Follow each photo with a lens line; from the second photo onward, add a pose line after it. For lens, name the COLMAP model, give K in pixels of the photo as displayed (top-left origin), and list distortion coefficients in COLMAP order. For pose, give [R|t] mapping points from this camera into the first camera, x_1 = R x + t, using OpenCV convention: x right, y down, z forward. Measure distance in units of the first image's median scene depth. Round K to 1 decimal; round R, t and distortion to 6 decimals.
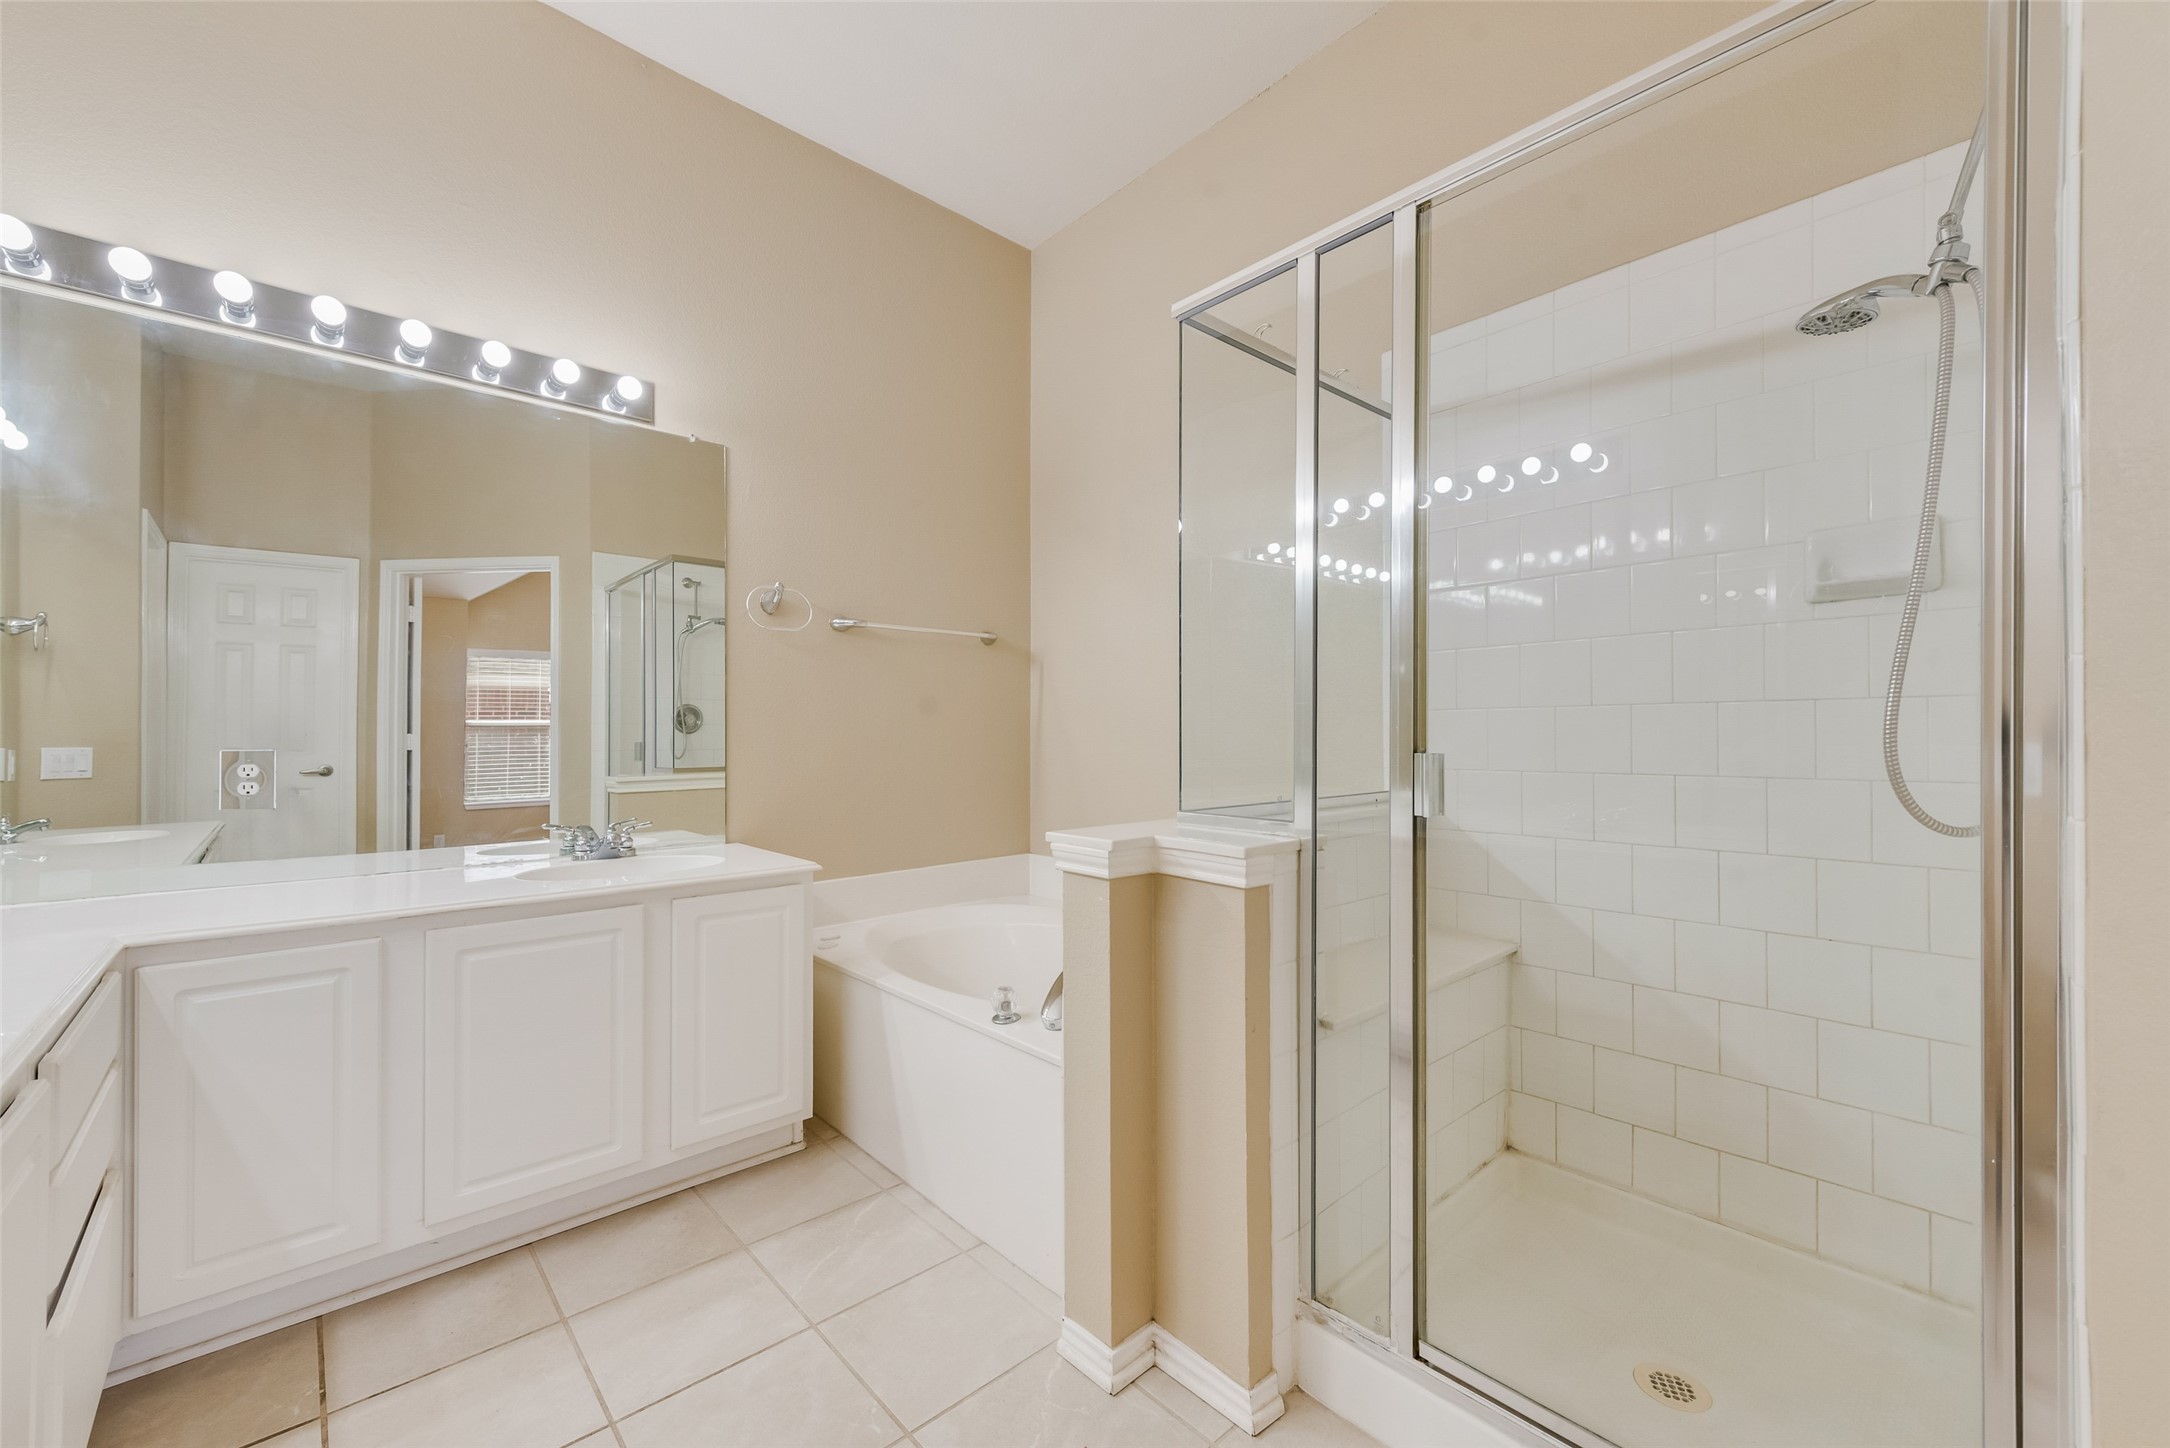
lens RADIAL K [[854.8, 0, 1080.3], [0, 854.8, 735.5], [0, 0, 1]] dist [0.010915, -0.002502]
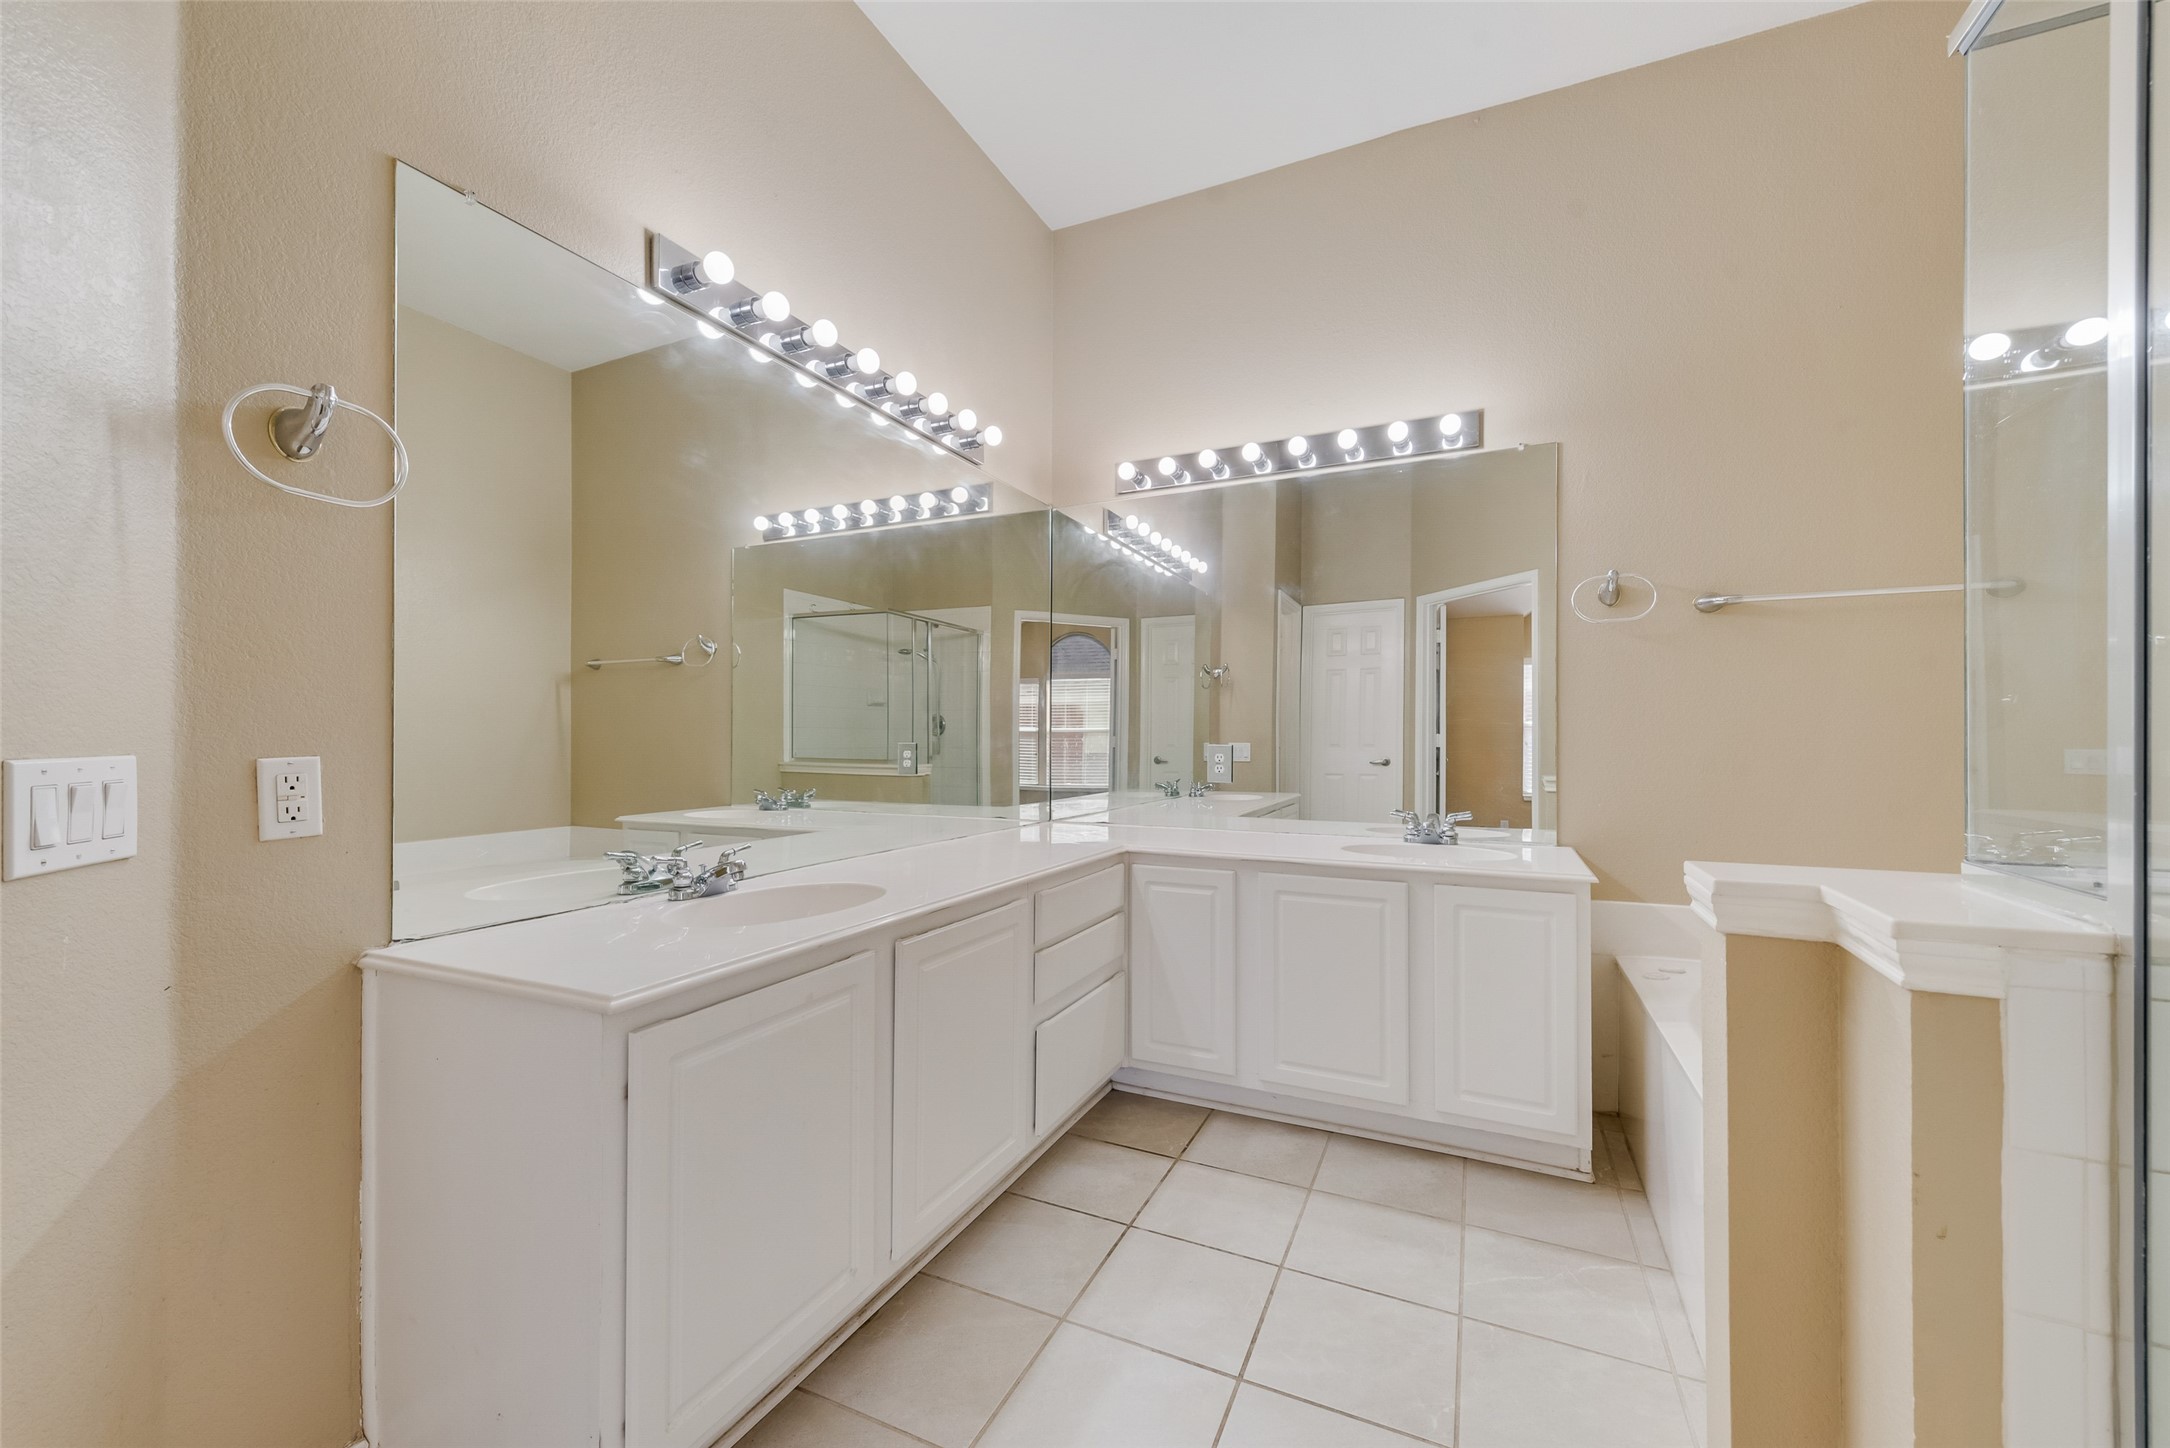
lens RADIAL K [[854.8, 0, 1082.1], [0, 854.8, 726.8], [0, 0, 1]] dist [0.010915, -0.002502]
pose [[0.381938, -0.008208, -0.924152, 0.383842], [-0.000498, 0.999959, -0.009087, -0.000690], [0.924188, 0.003931, 0.381918, 0.160410]]
